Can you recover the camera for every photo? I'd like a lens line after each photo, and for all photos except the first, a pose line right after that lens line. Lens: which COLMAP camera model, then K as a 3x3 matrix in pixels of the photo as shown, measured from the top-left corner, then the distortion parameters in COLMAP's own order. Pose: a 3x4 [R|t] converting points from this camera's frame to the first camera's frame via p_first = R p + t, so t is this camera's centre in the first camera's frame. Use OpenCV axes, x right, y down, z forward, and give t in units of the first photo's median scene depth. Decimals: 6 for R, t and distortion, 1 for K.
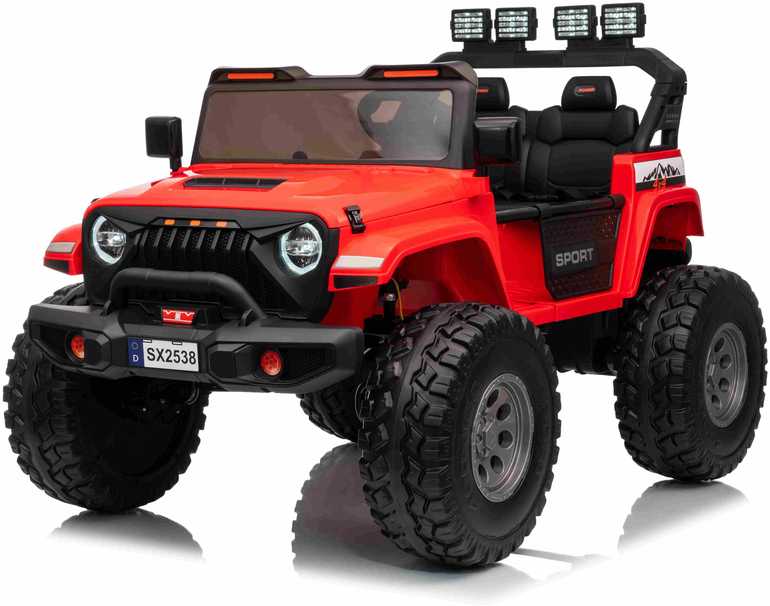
lens RADIAL K [[1980.1, 0, 385.0], [0, 1980.1, 303.0], [0, 0, 1]] dist [0.003907, -0.075664]
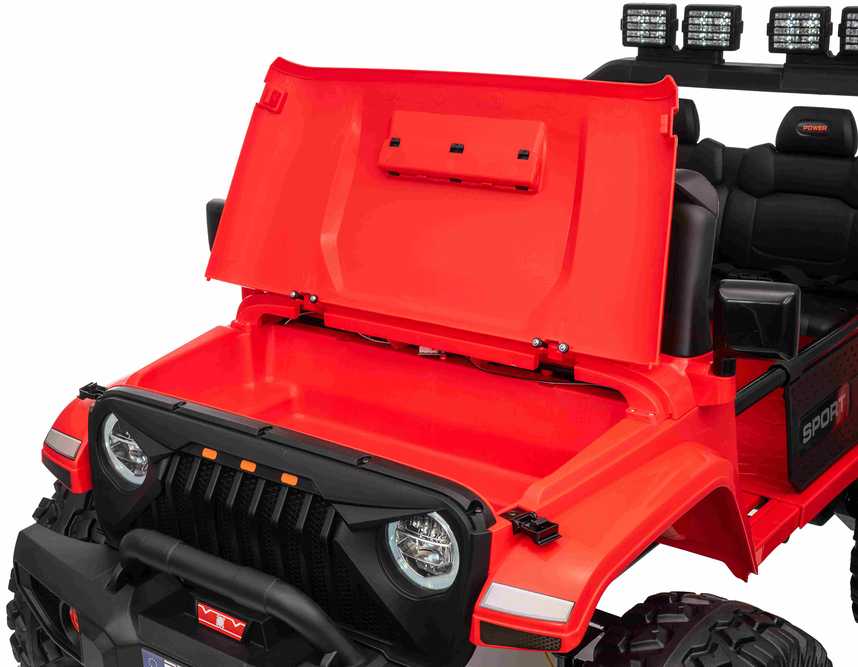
lens RADIAL K [[1317.9, 0, 360.6], [0, 1317.9, 316.8], [0, 0, 1]] dist [-0.005826, 0.079155]
pose [[0.995664, 0.014912, -0.091817, -0.025155], [0.001269, 0.984798, 0.173701, -0.153776], [0.093012, -0.173064, 0.980509, 0.610925]]
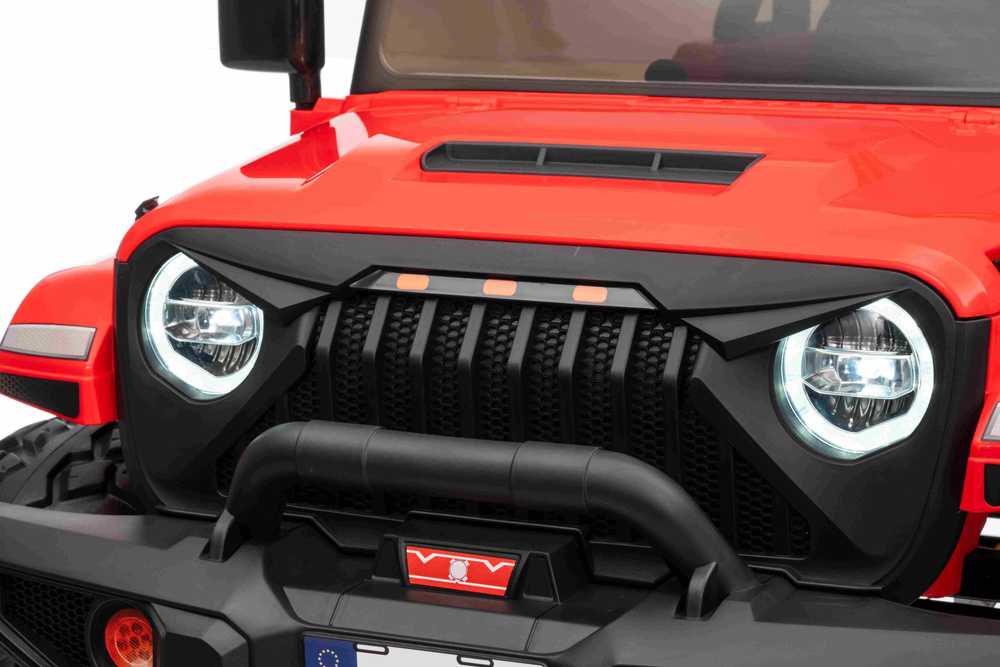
lens RADIAL K [[3130.3, 0, 500.0], [0, 3130.3, 333.5], [0, 0, 1]] dist [-0.039314, -0.087300]
pose [[0.993225, -0.003509, 0.116156, -0.155921], [-0.000143, 0.999506, 0.031424, -0.048834], [-0.116209, -0.031228, 0.992734, 0.469357]]
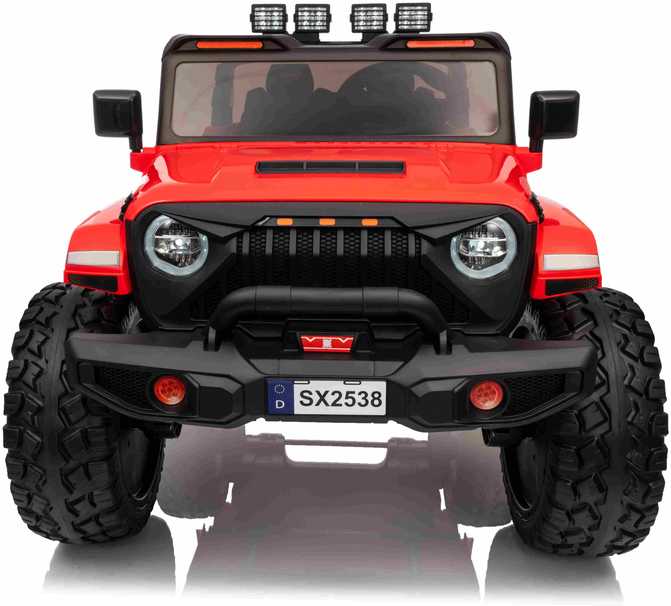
lens RADIAL K [[843.3, 0, 313.6], [0, 843.3, 301.0], [0, 0, 1]] dist [-0.000316, -0.005170]
pose [[0.853009, -0.114889, 0.509093, -0.272299], [0.049396, 0.988863, 0.140395, -0.056092], [-0.519553, -0.094612, 0.849184, 0.708361]]
